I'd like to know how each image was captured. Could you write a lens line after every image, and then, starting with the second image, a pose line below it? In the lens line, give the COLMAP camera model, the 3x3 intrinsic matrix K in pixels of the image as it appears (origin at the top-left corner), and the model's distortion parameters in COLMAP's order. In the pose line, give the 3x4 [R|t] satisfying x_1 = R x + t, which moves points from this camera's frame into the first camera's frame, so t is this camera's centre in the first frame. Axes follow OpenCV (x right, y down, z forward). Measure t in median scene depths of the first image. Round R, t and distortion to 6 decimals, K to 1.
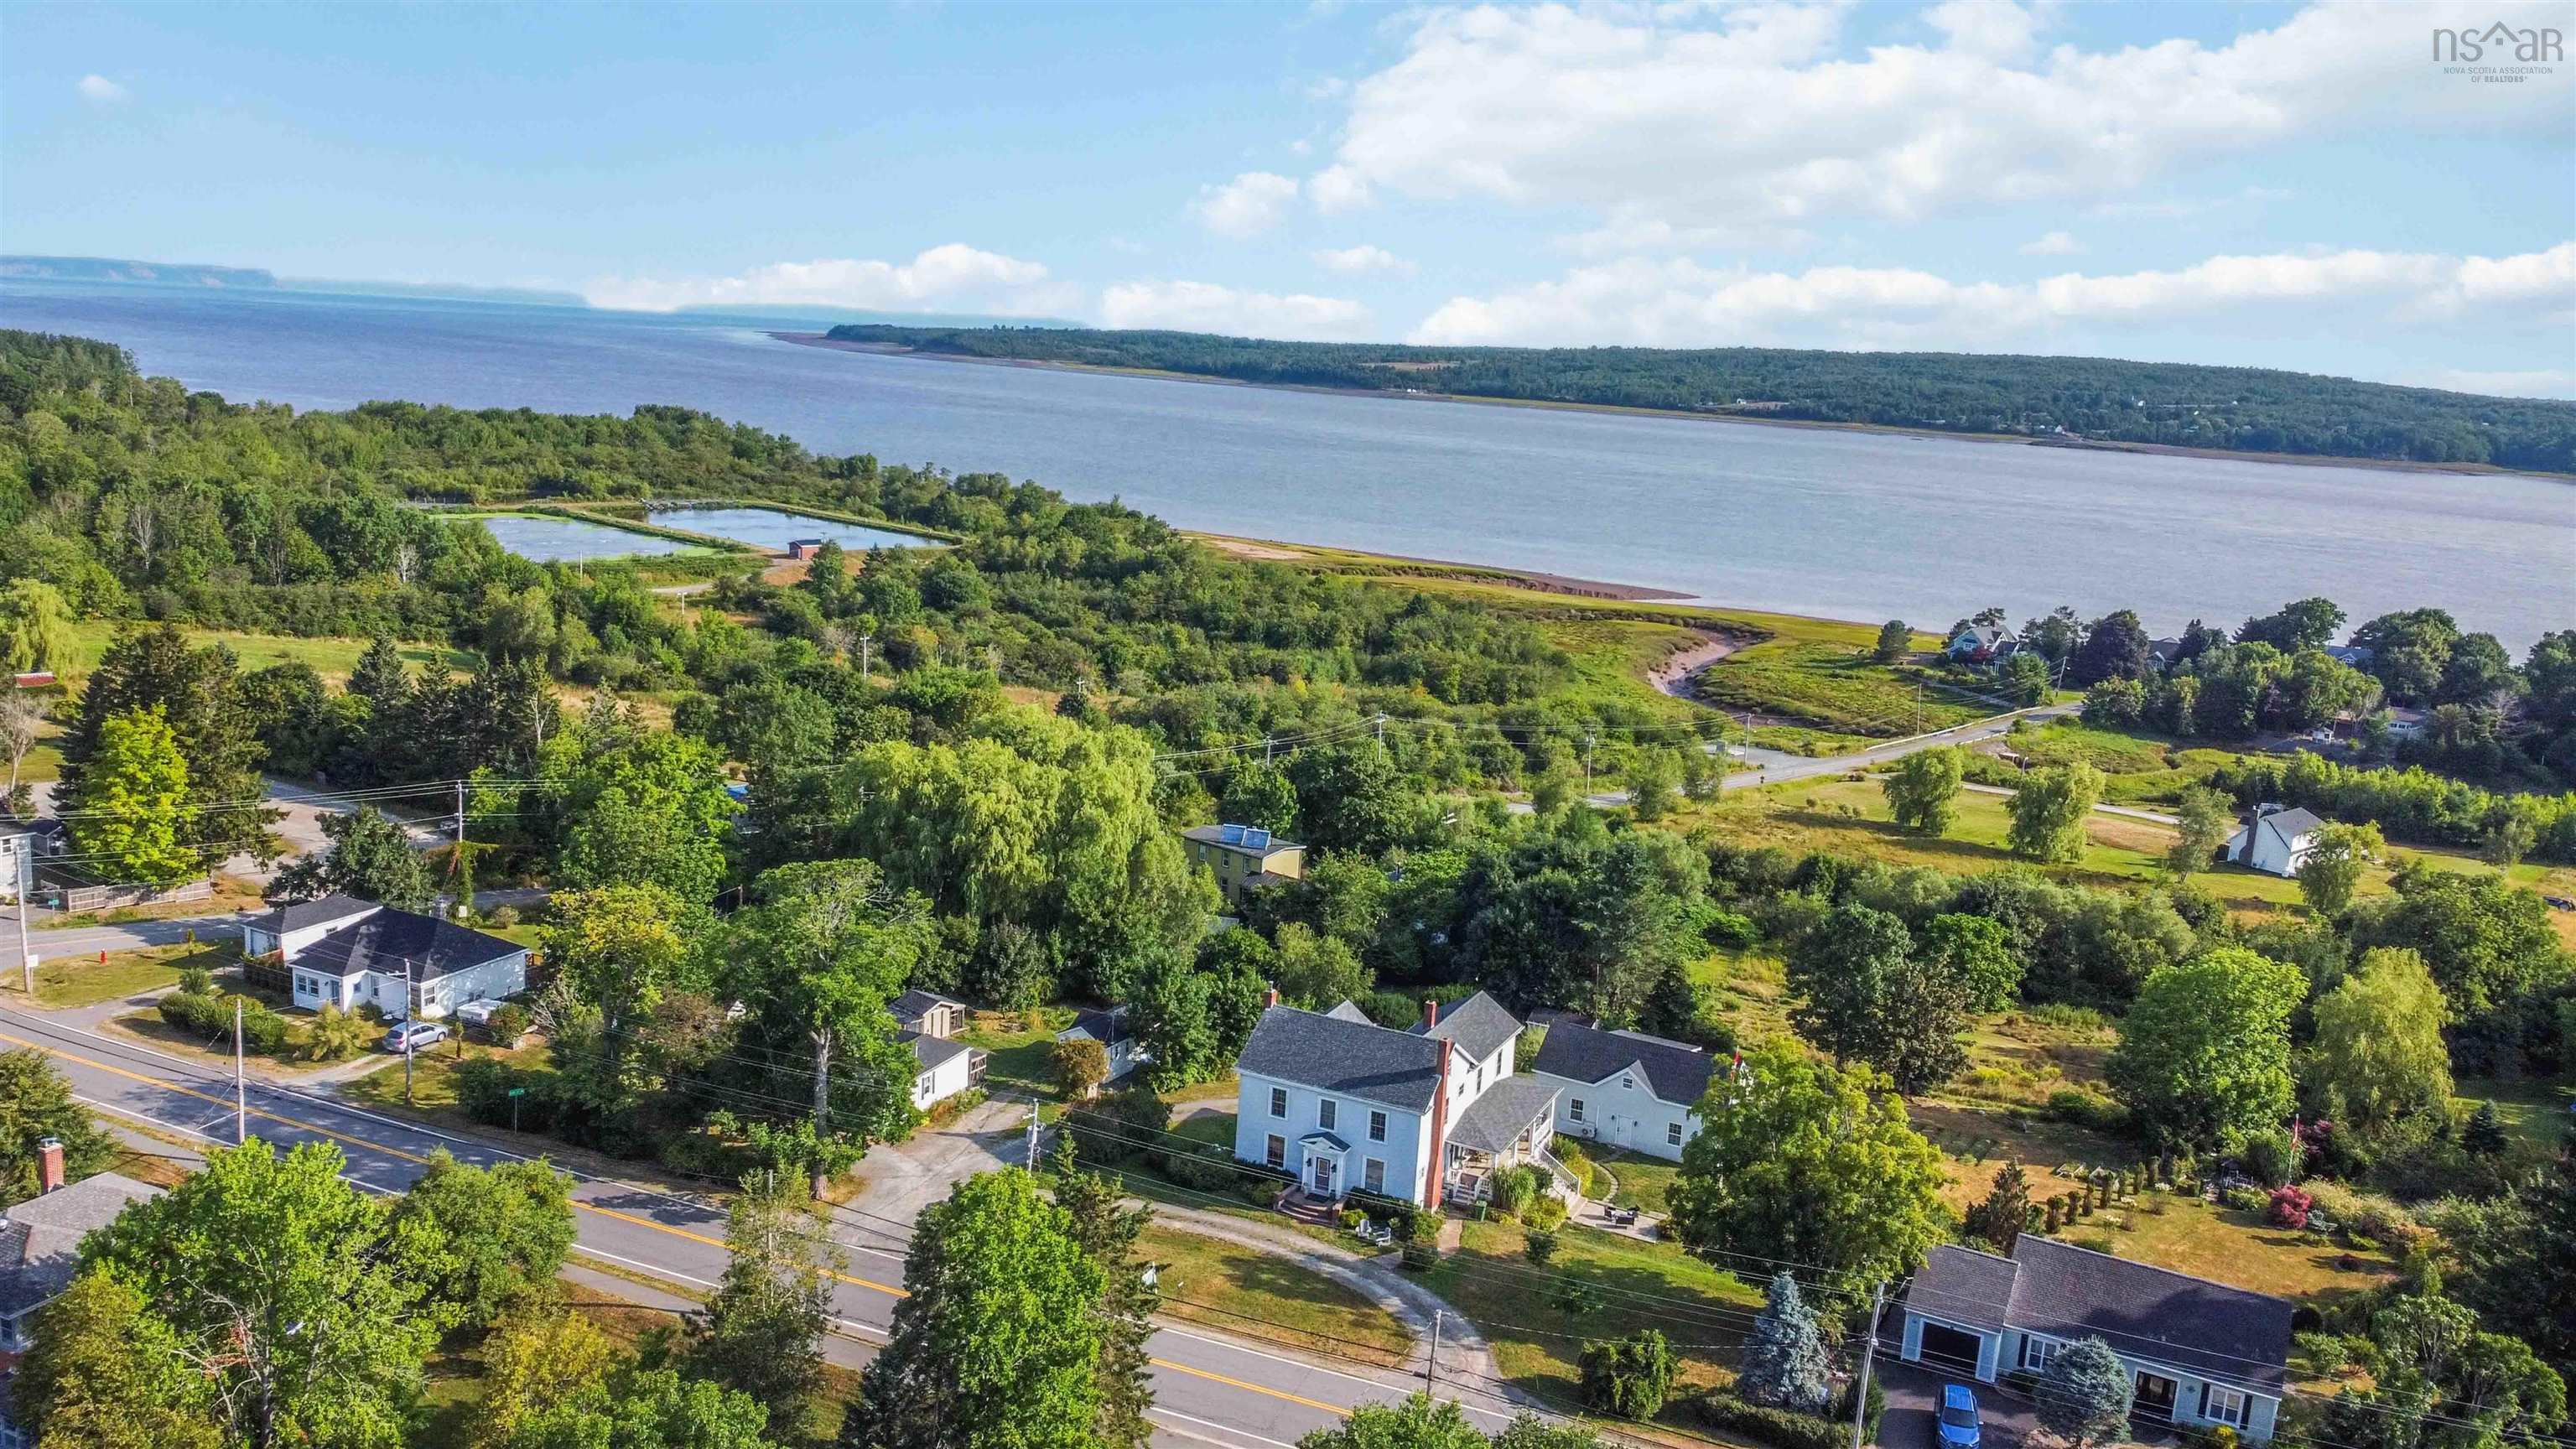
lens RADIAL K [[1945.4, 0, 1288.3], [0, 1945.4, 727.3], [0, 0, 1]] dist [0.008507, -0.008297]
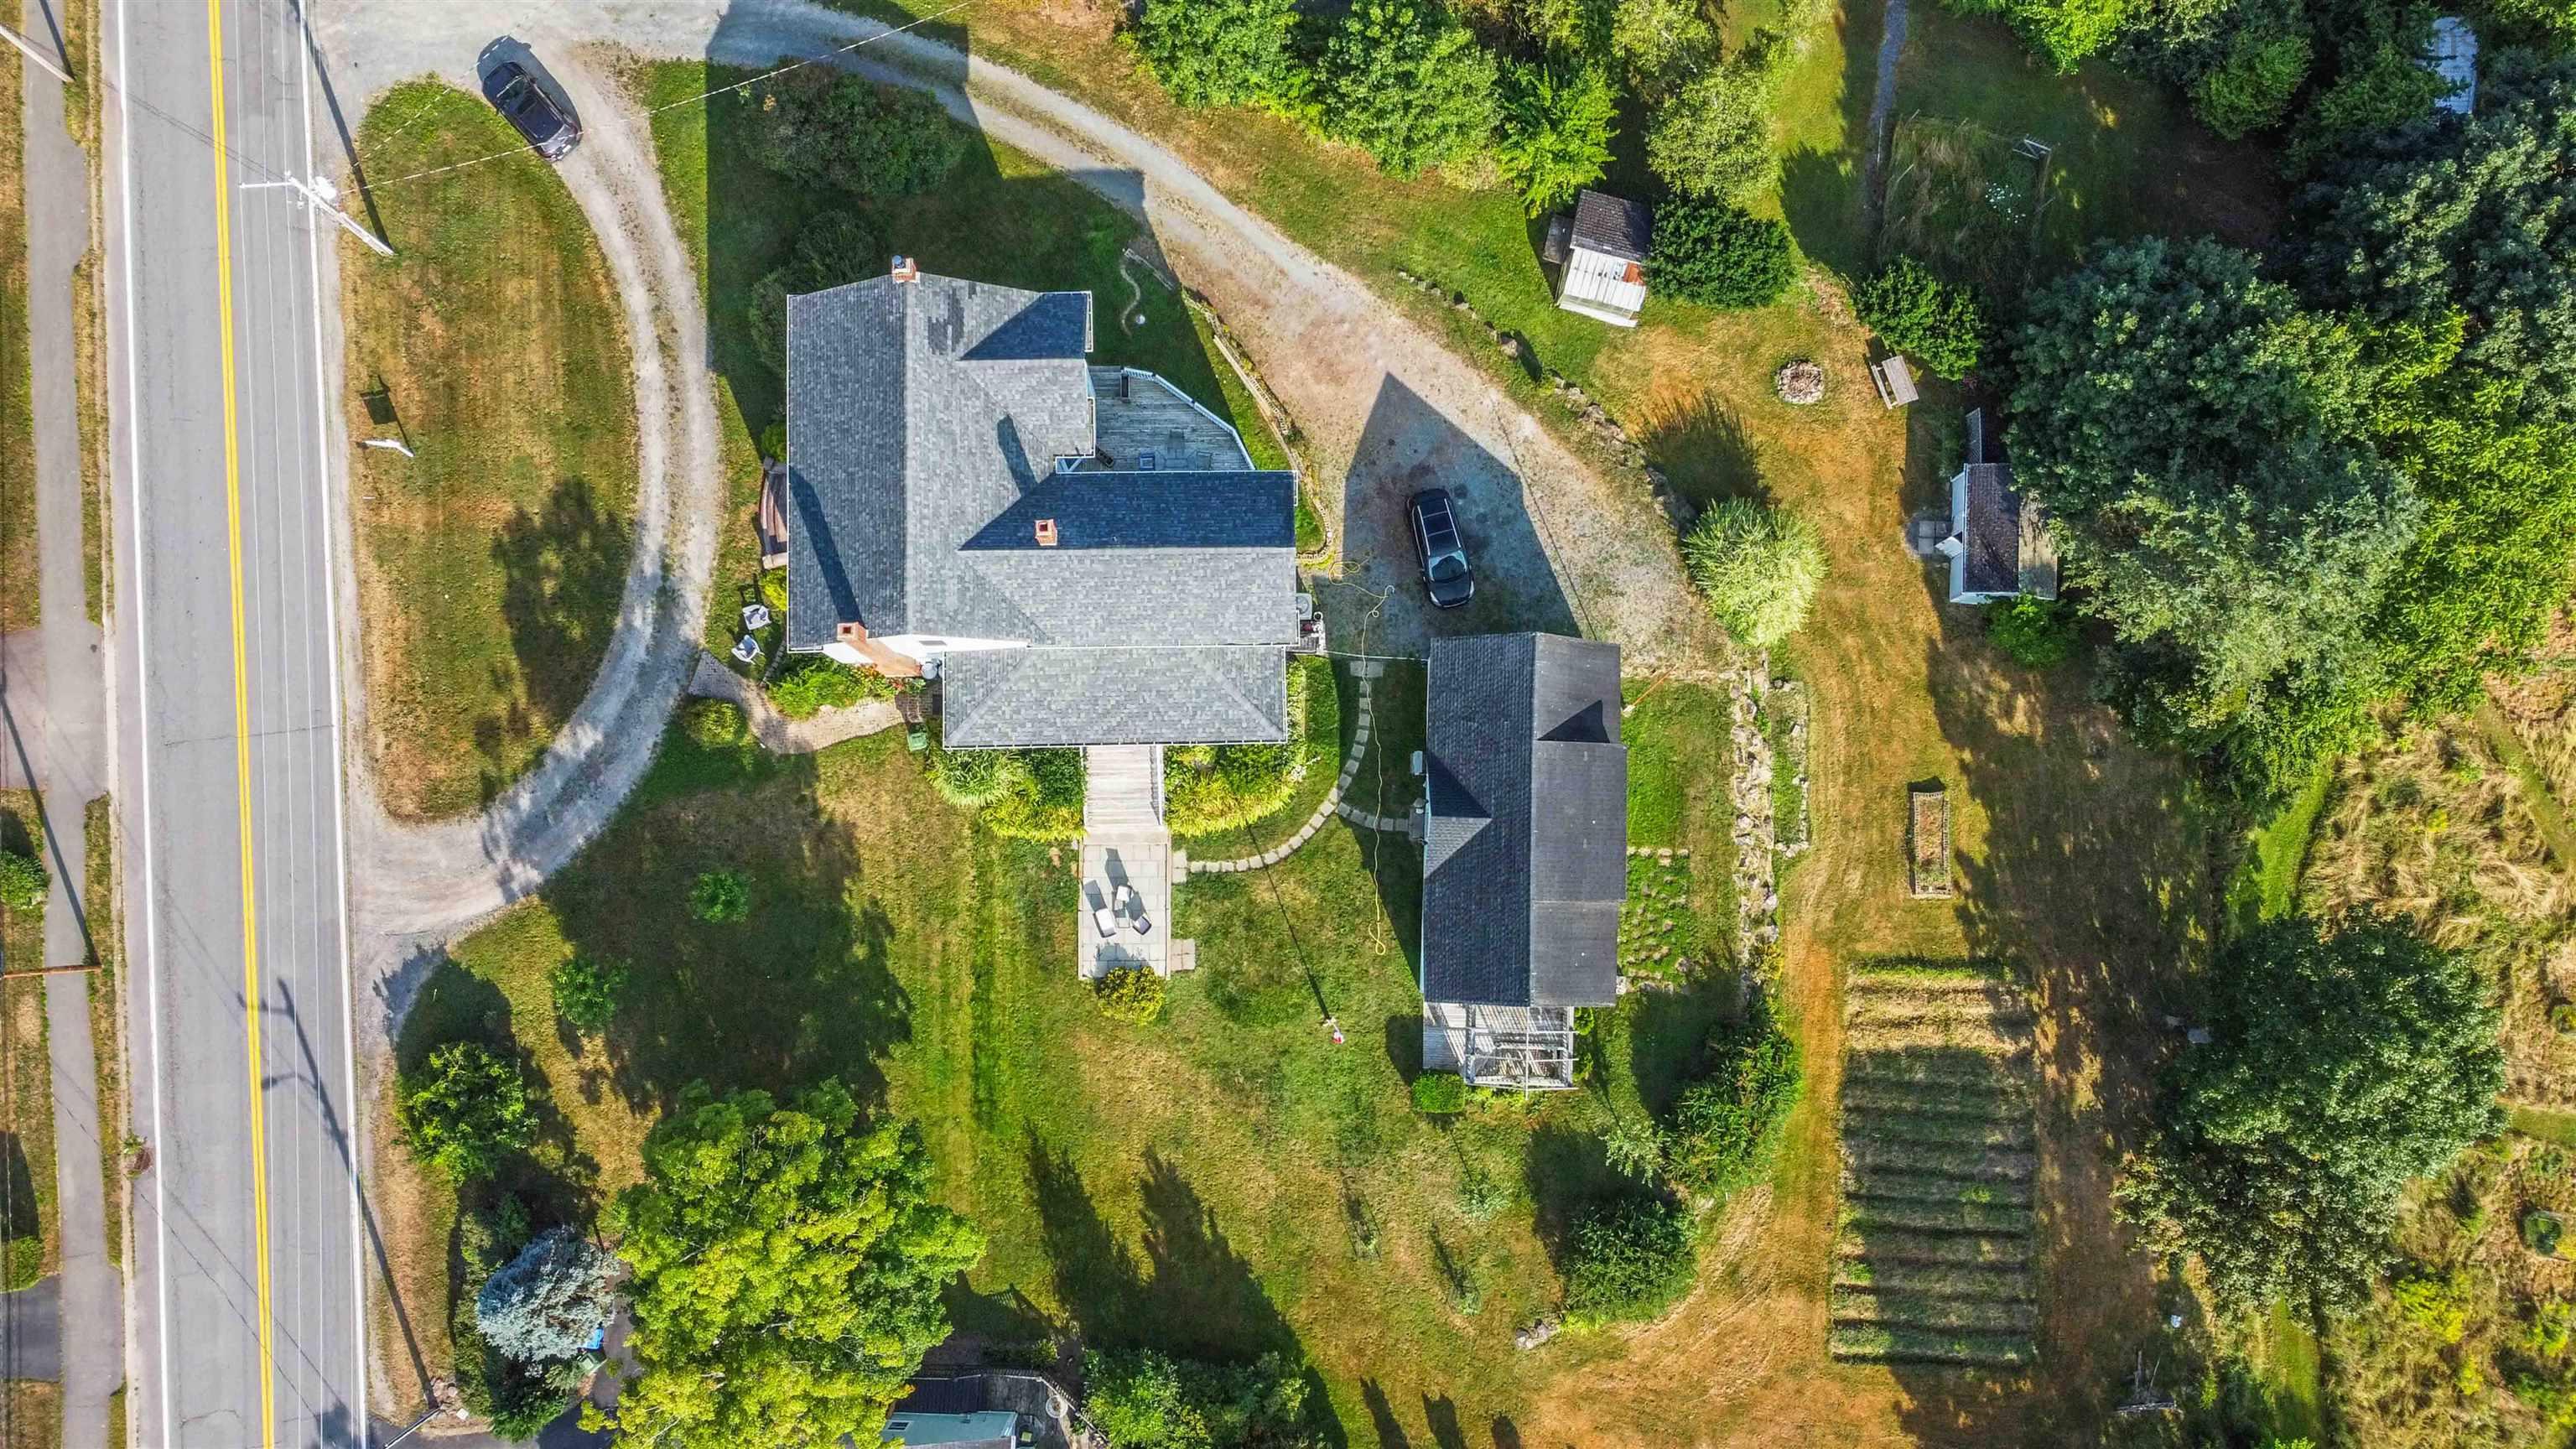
lens RADIAL K [[1945.4, 0, 1262.4], [0, 1945.4, 748.2], [0, 0, 1]] dist [0.008507, -0.008297]
pose [[0.445559, 0.886943, -0.121695, 0.246036], [-0.159220, 0.212273, 0.964152, -0.418675], [0.880980, -0.410211, 0.235799, 1.012408]]
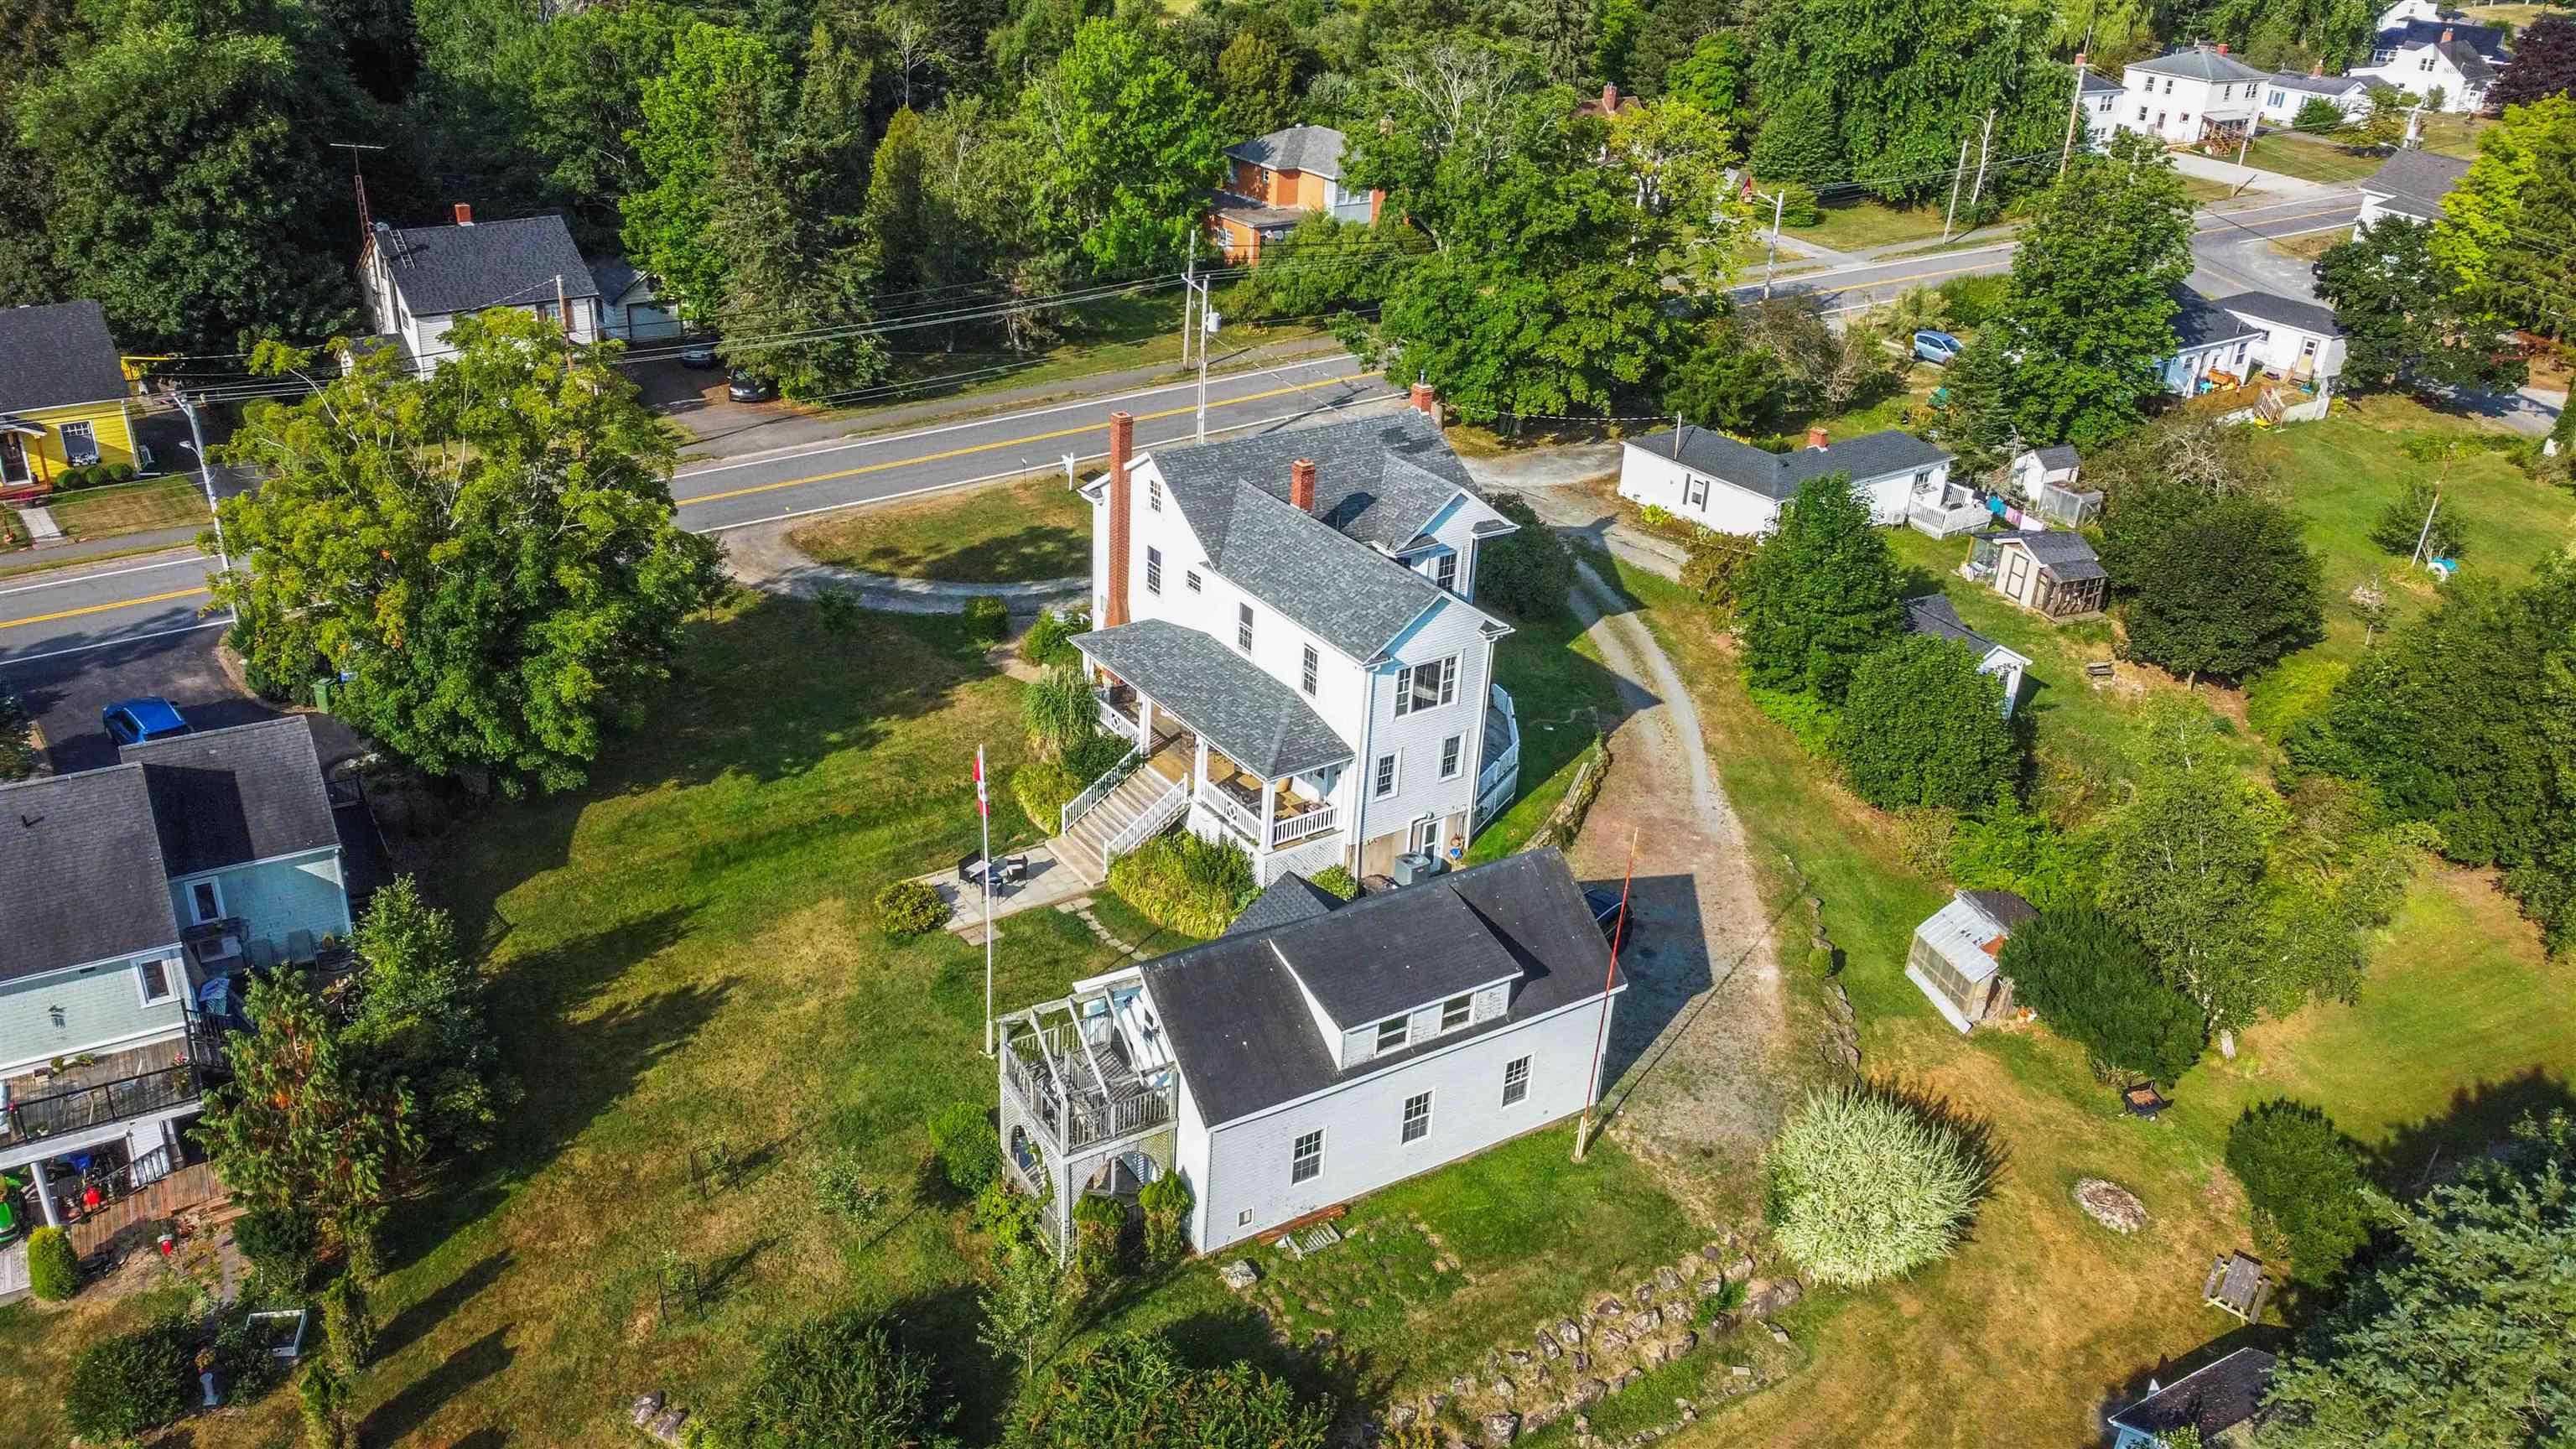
lens RADIAL K [[1945.4, 0, 1281.5], [0, 1945.4, 730.5], [0, 0, 1]] dist [0.008507, -0.008297]
pose [[-0.492046, 0.319005, -0.810016, 0.614105], [-0.240673, 0.844337, 0.478719, -0.064868], [0.836640, 0.430501, -0.338677, 1.364034]]
